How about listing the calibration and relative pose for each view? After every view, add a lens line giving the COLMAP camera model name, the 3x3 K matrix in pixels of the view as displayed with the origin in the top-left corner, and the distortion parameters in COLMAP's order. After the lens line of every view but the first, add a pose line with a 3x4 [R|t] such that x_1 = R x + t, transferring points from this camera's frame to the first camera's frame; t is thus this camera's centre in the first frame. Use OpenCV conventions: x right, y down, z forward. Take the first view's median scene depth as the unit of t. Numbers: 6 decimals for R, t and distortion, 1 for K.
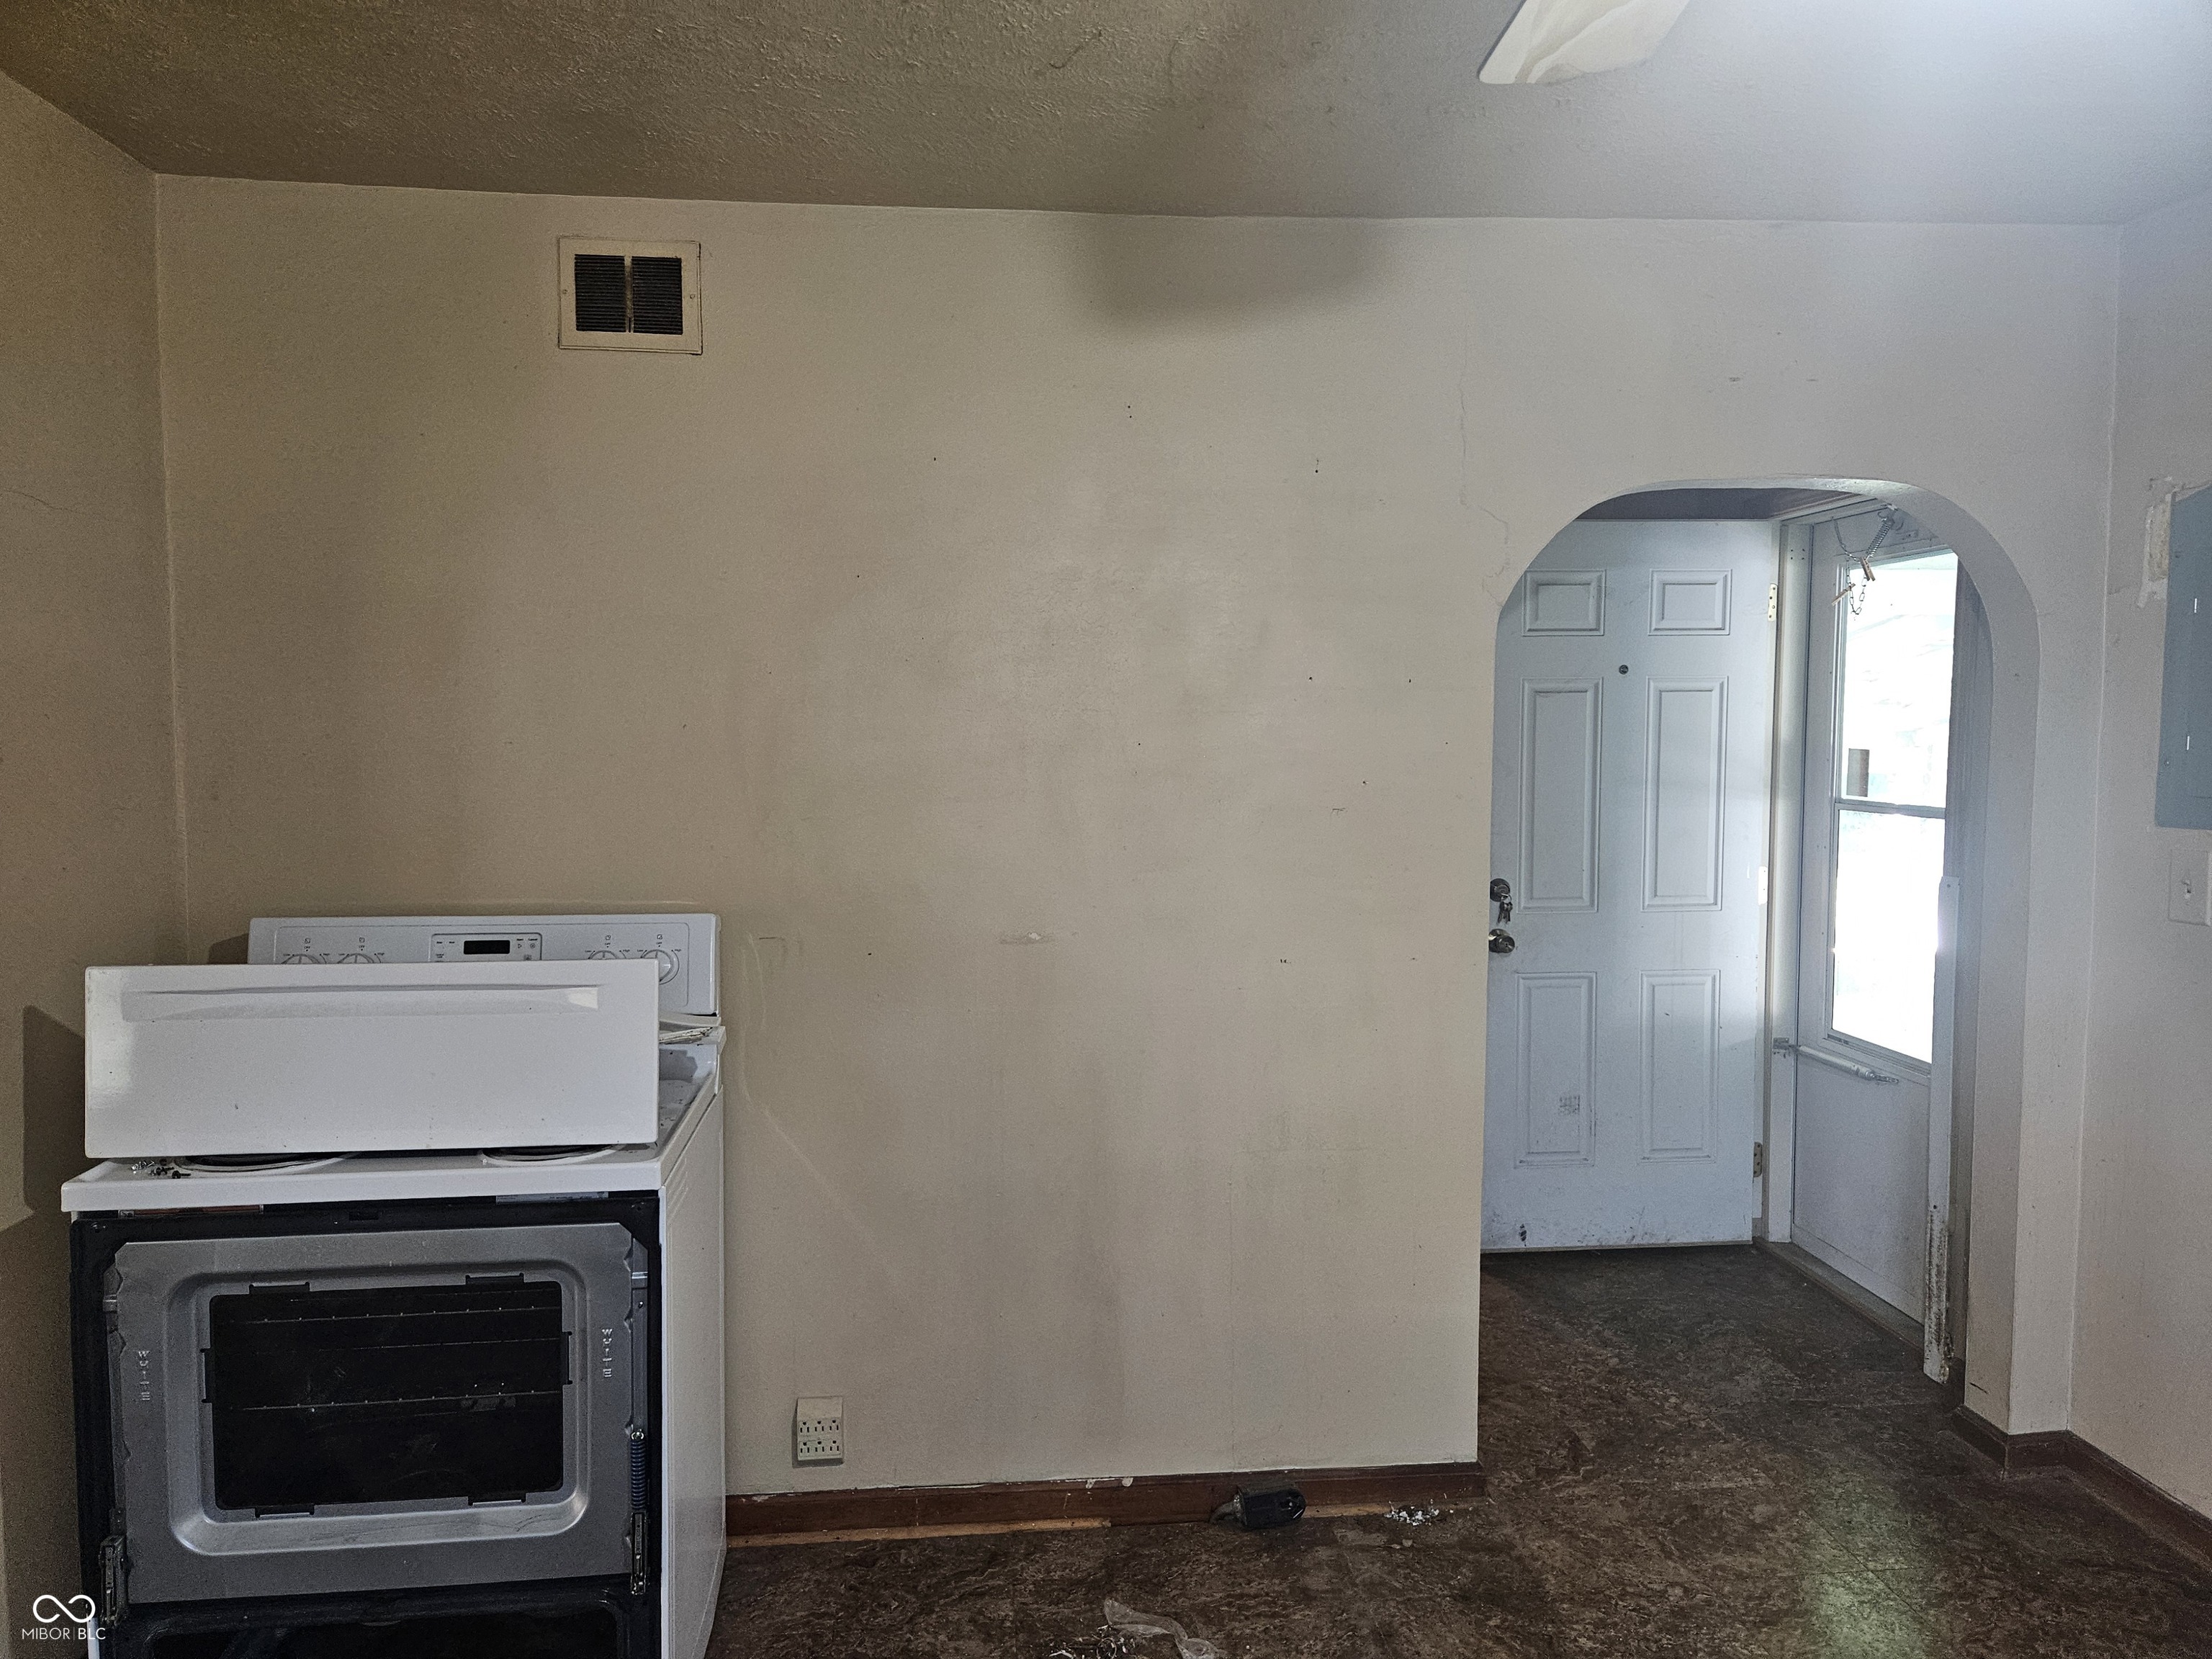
lens RADIAL K [[1471.2, 0, 1101.5], [0, 1471.2, 841.2], [0, 0, 1]] dist [0.074222, -0.057282]
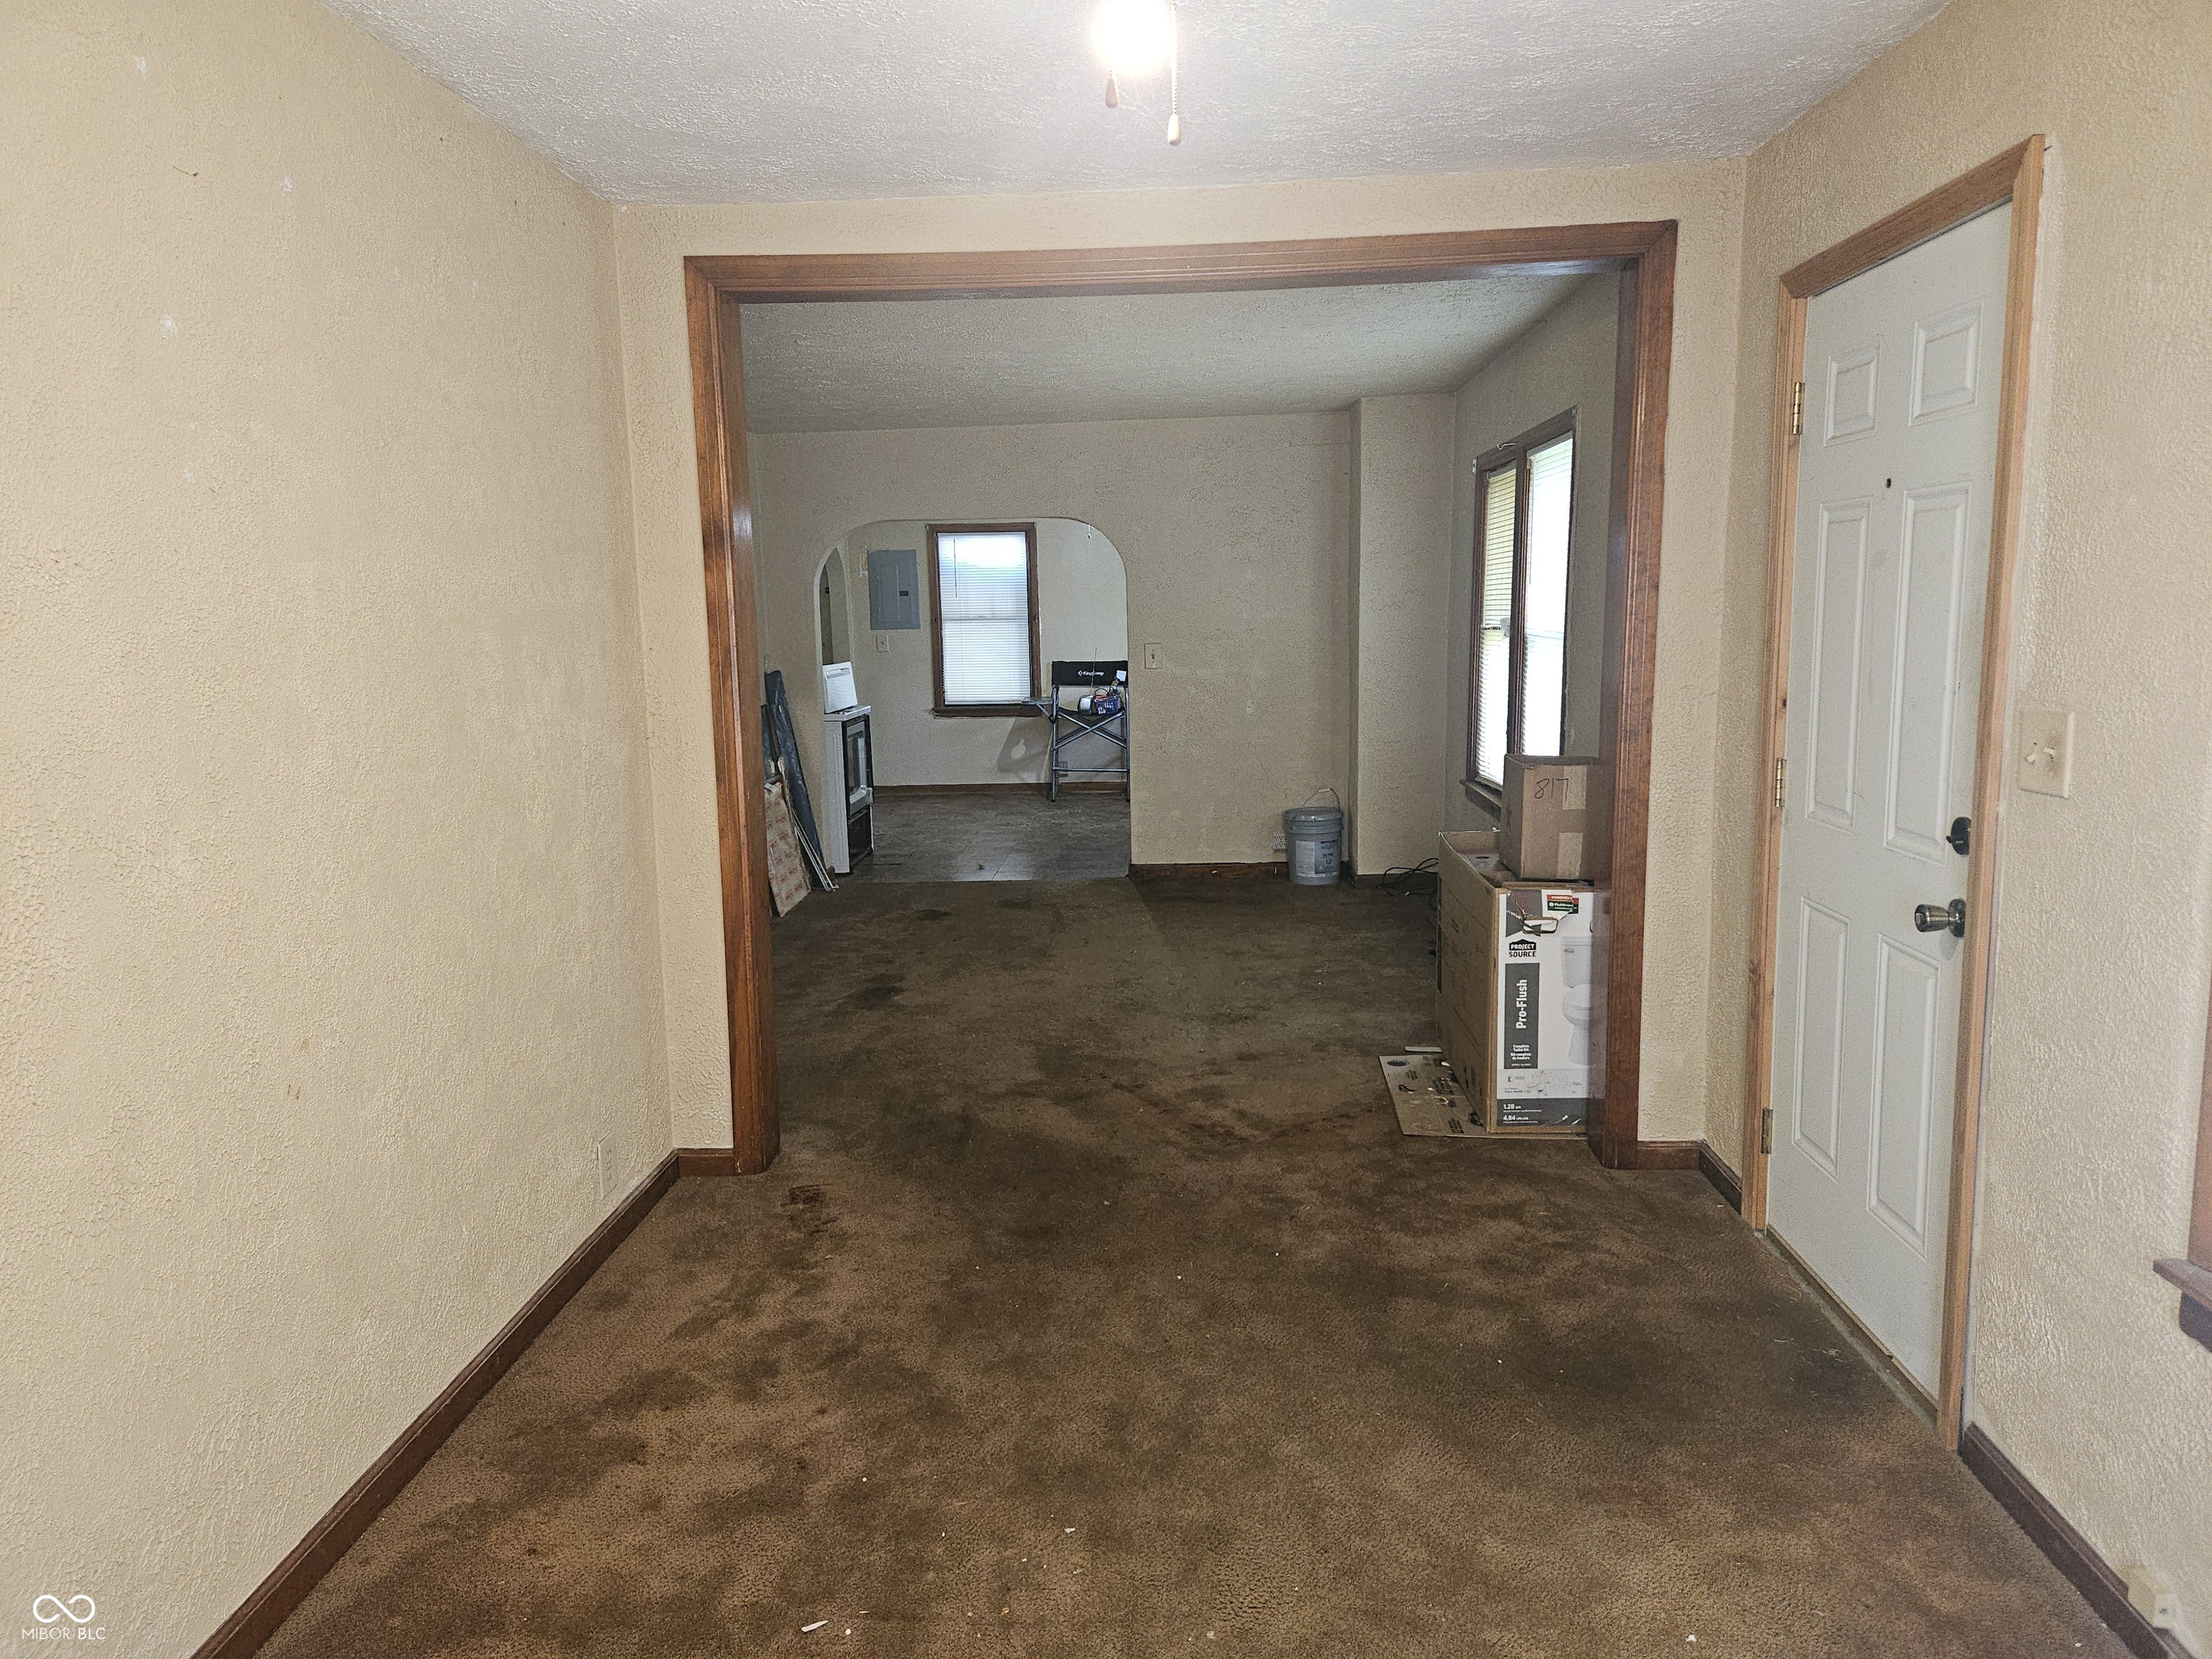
lens RADIAL K [[1470.0, 0, 1114.4], [0, 1470.0, 824.5], [0, 0, 1]] dist [0.077087, -0.064675]
pose [[0.138108, -0.148359, 0.979243, -2.983928], [0.094730, 0.986163, 0.136047, 0.026233], [-0.985877, 0.073974, 0.150251, -0.224534]]
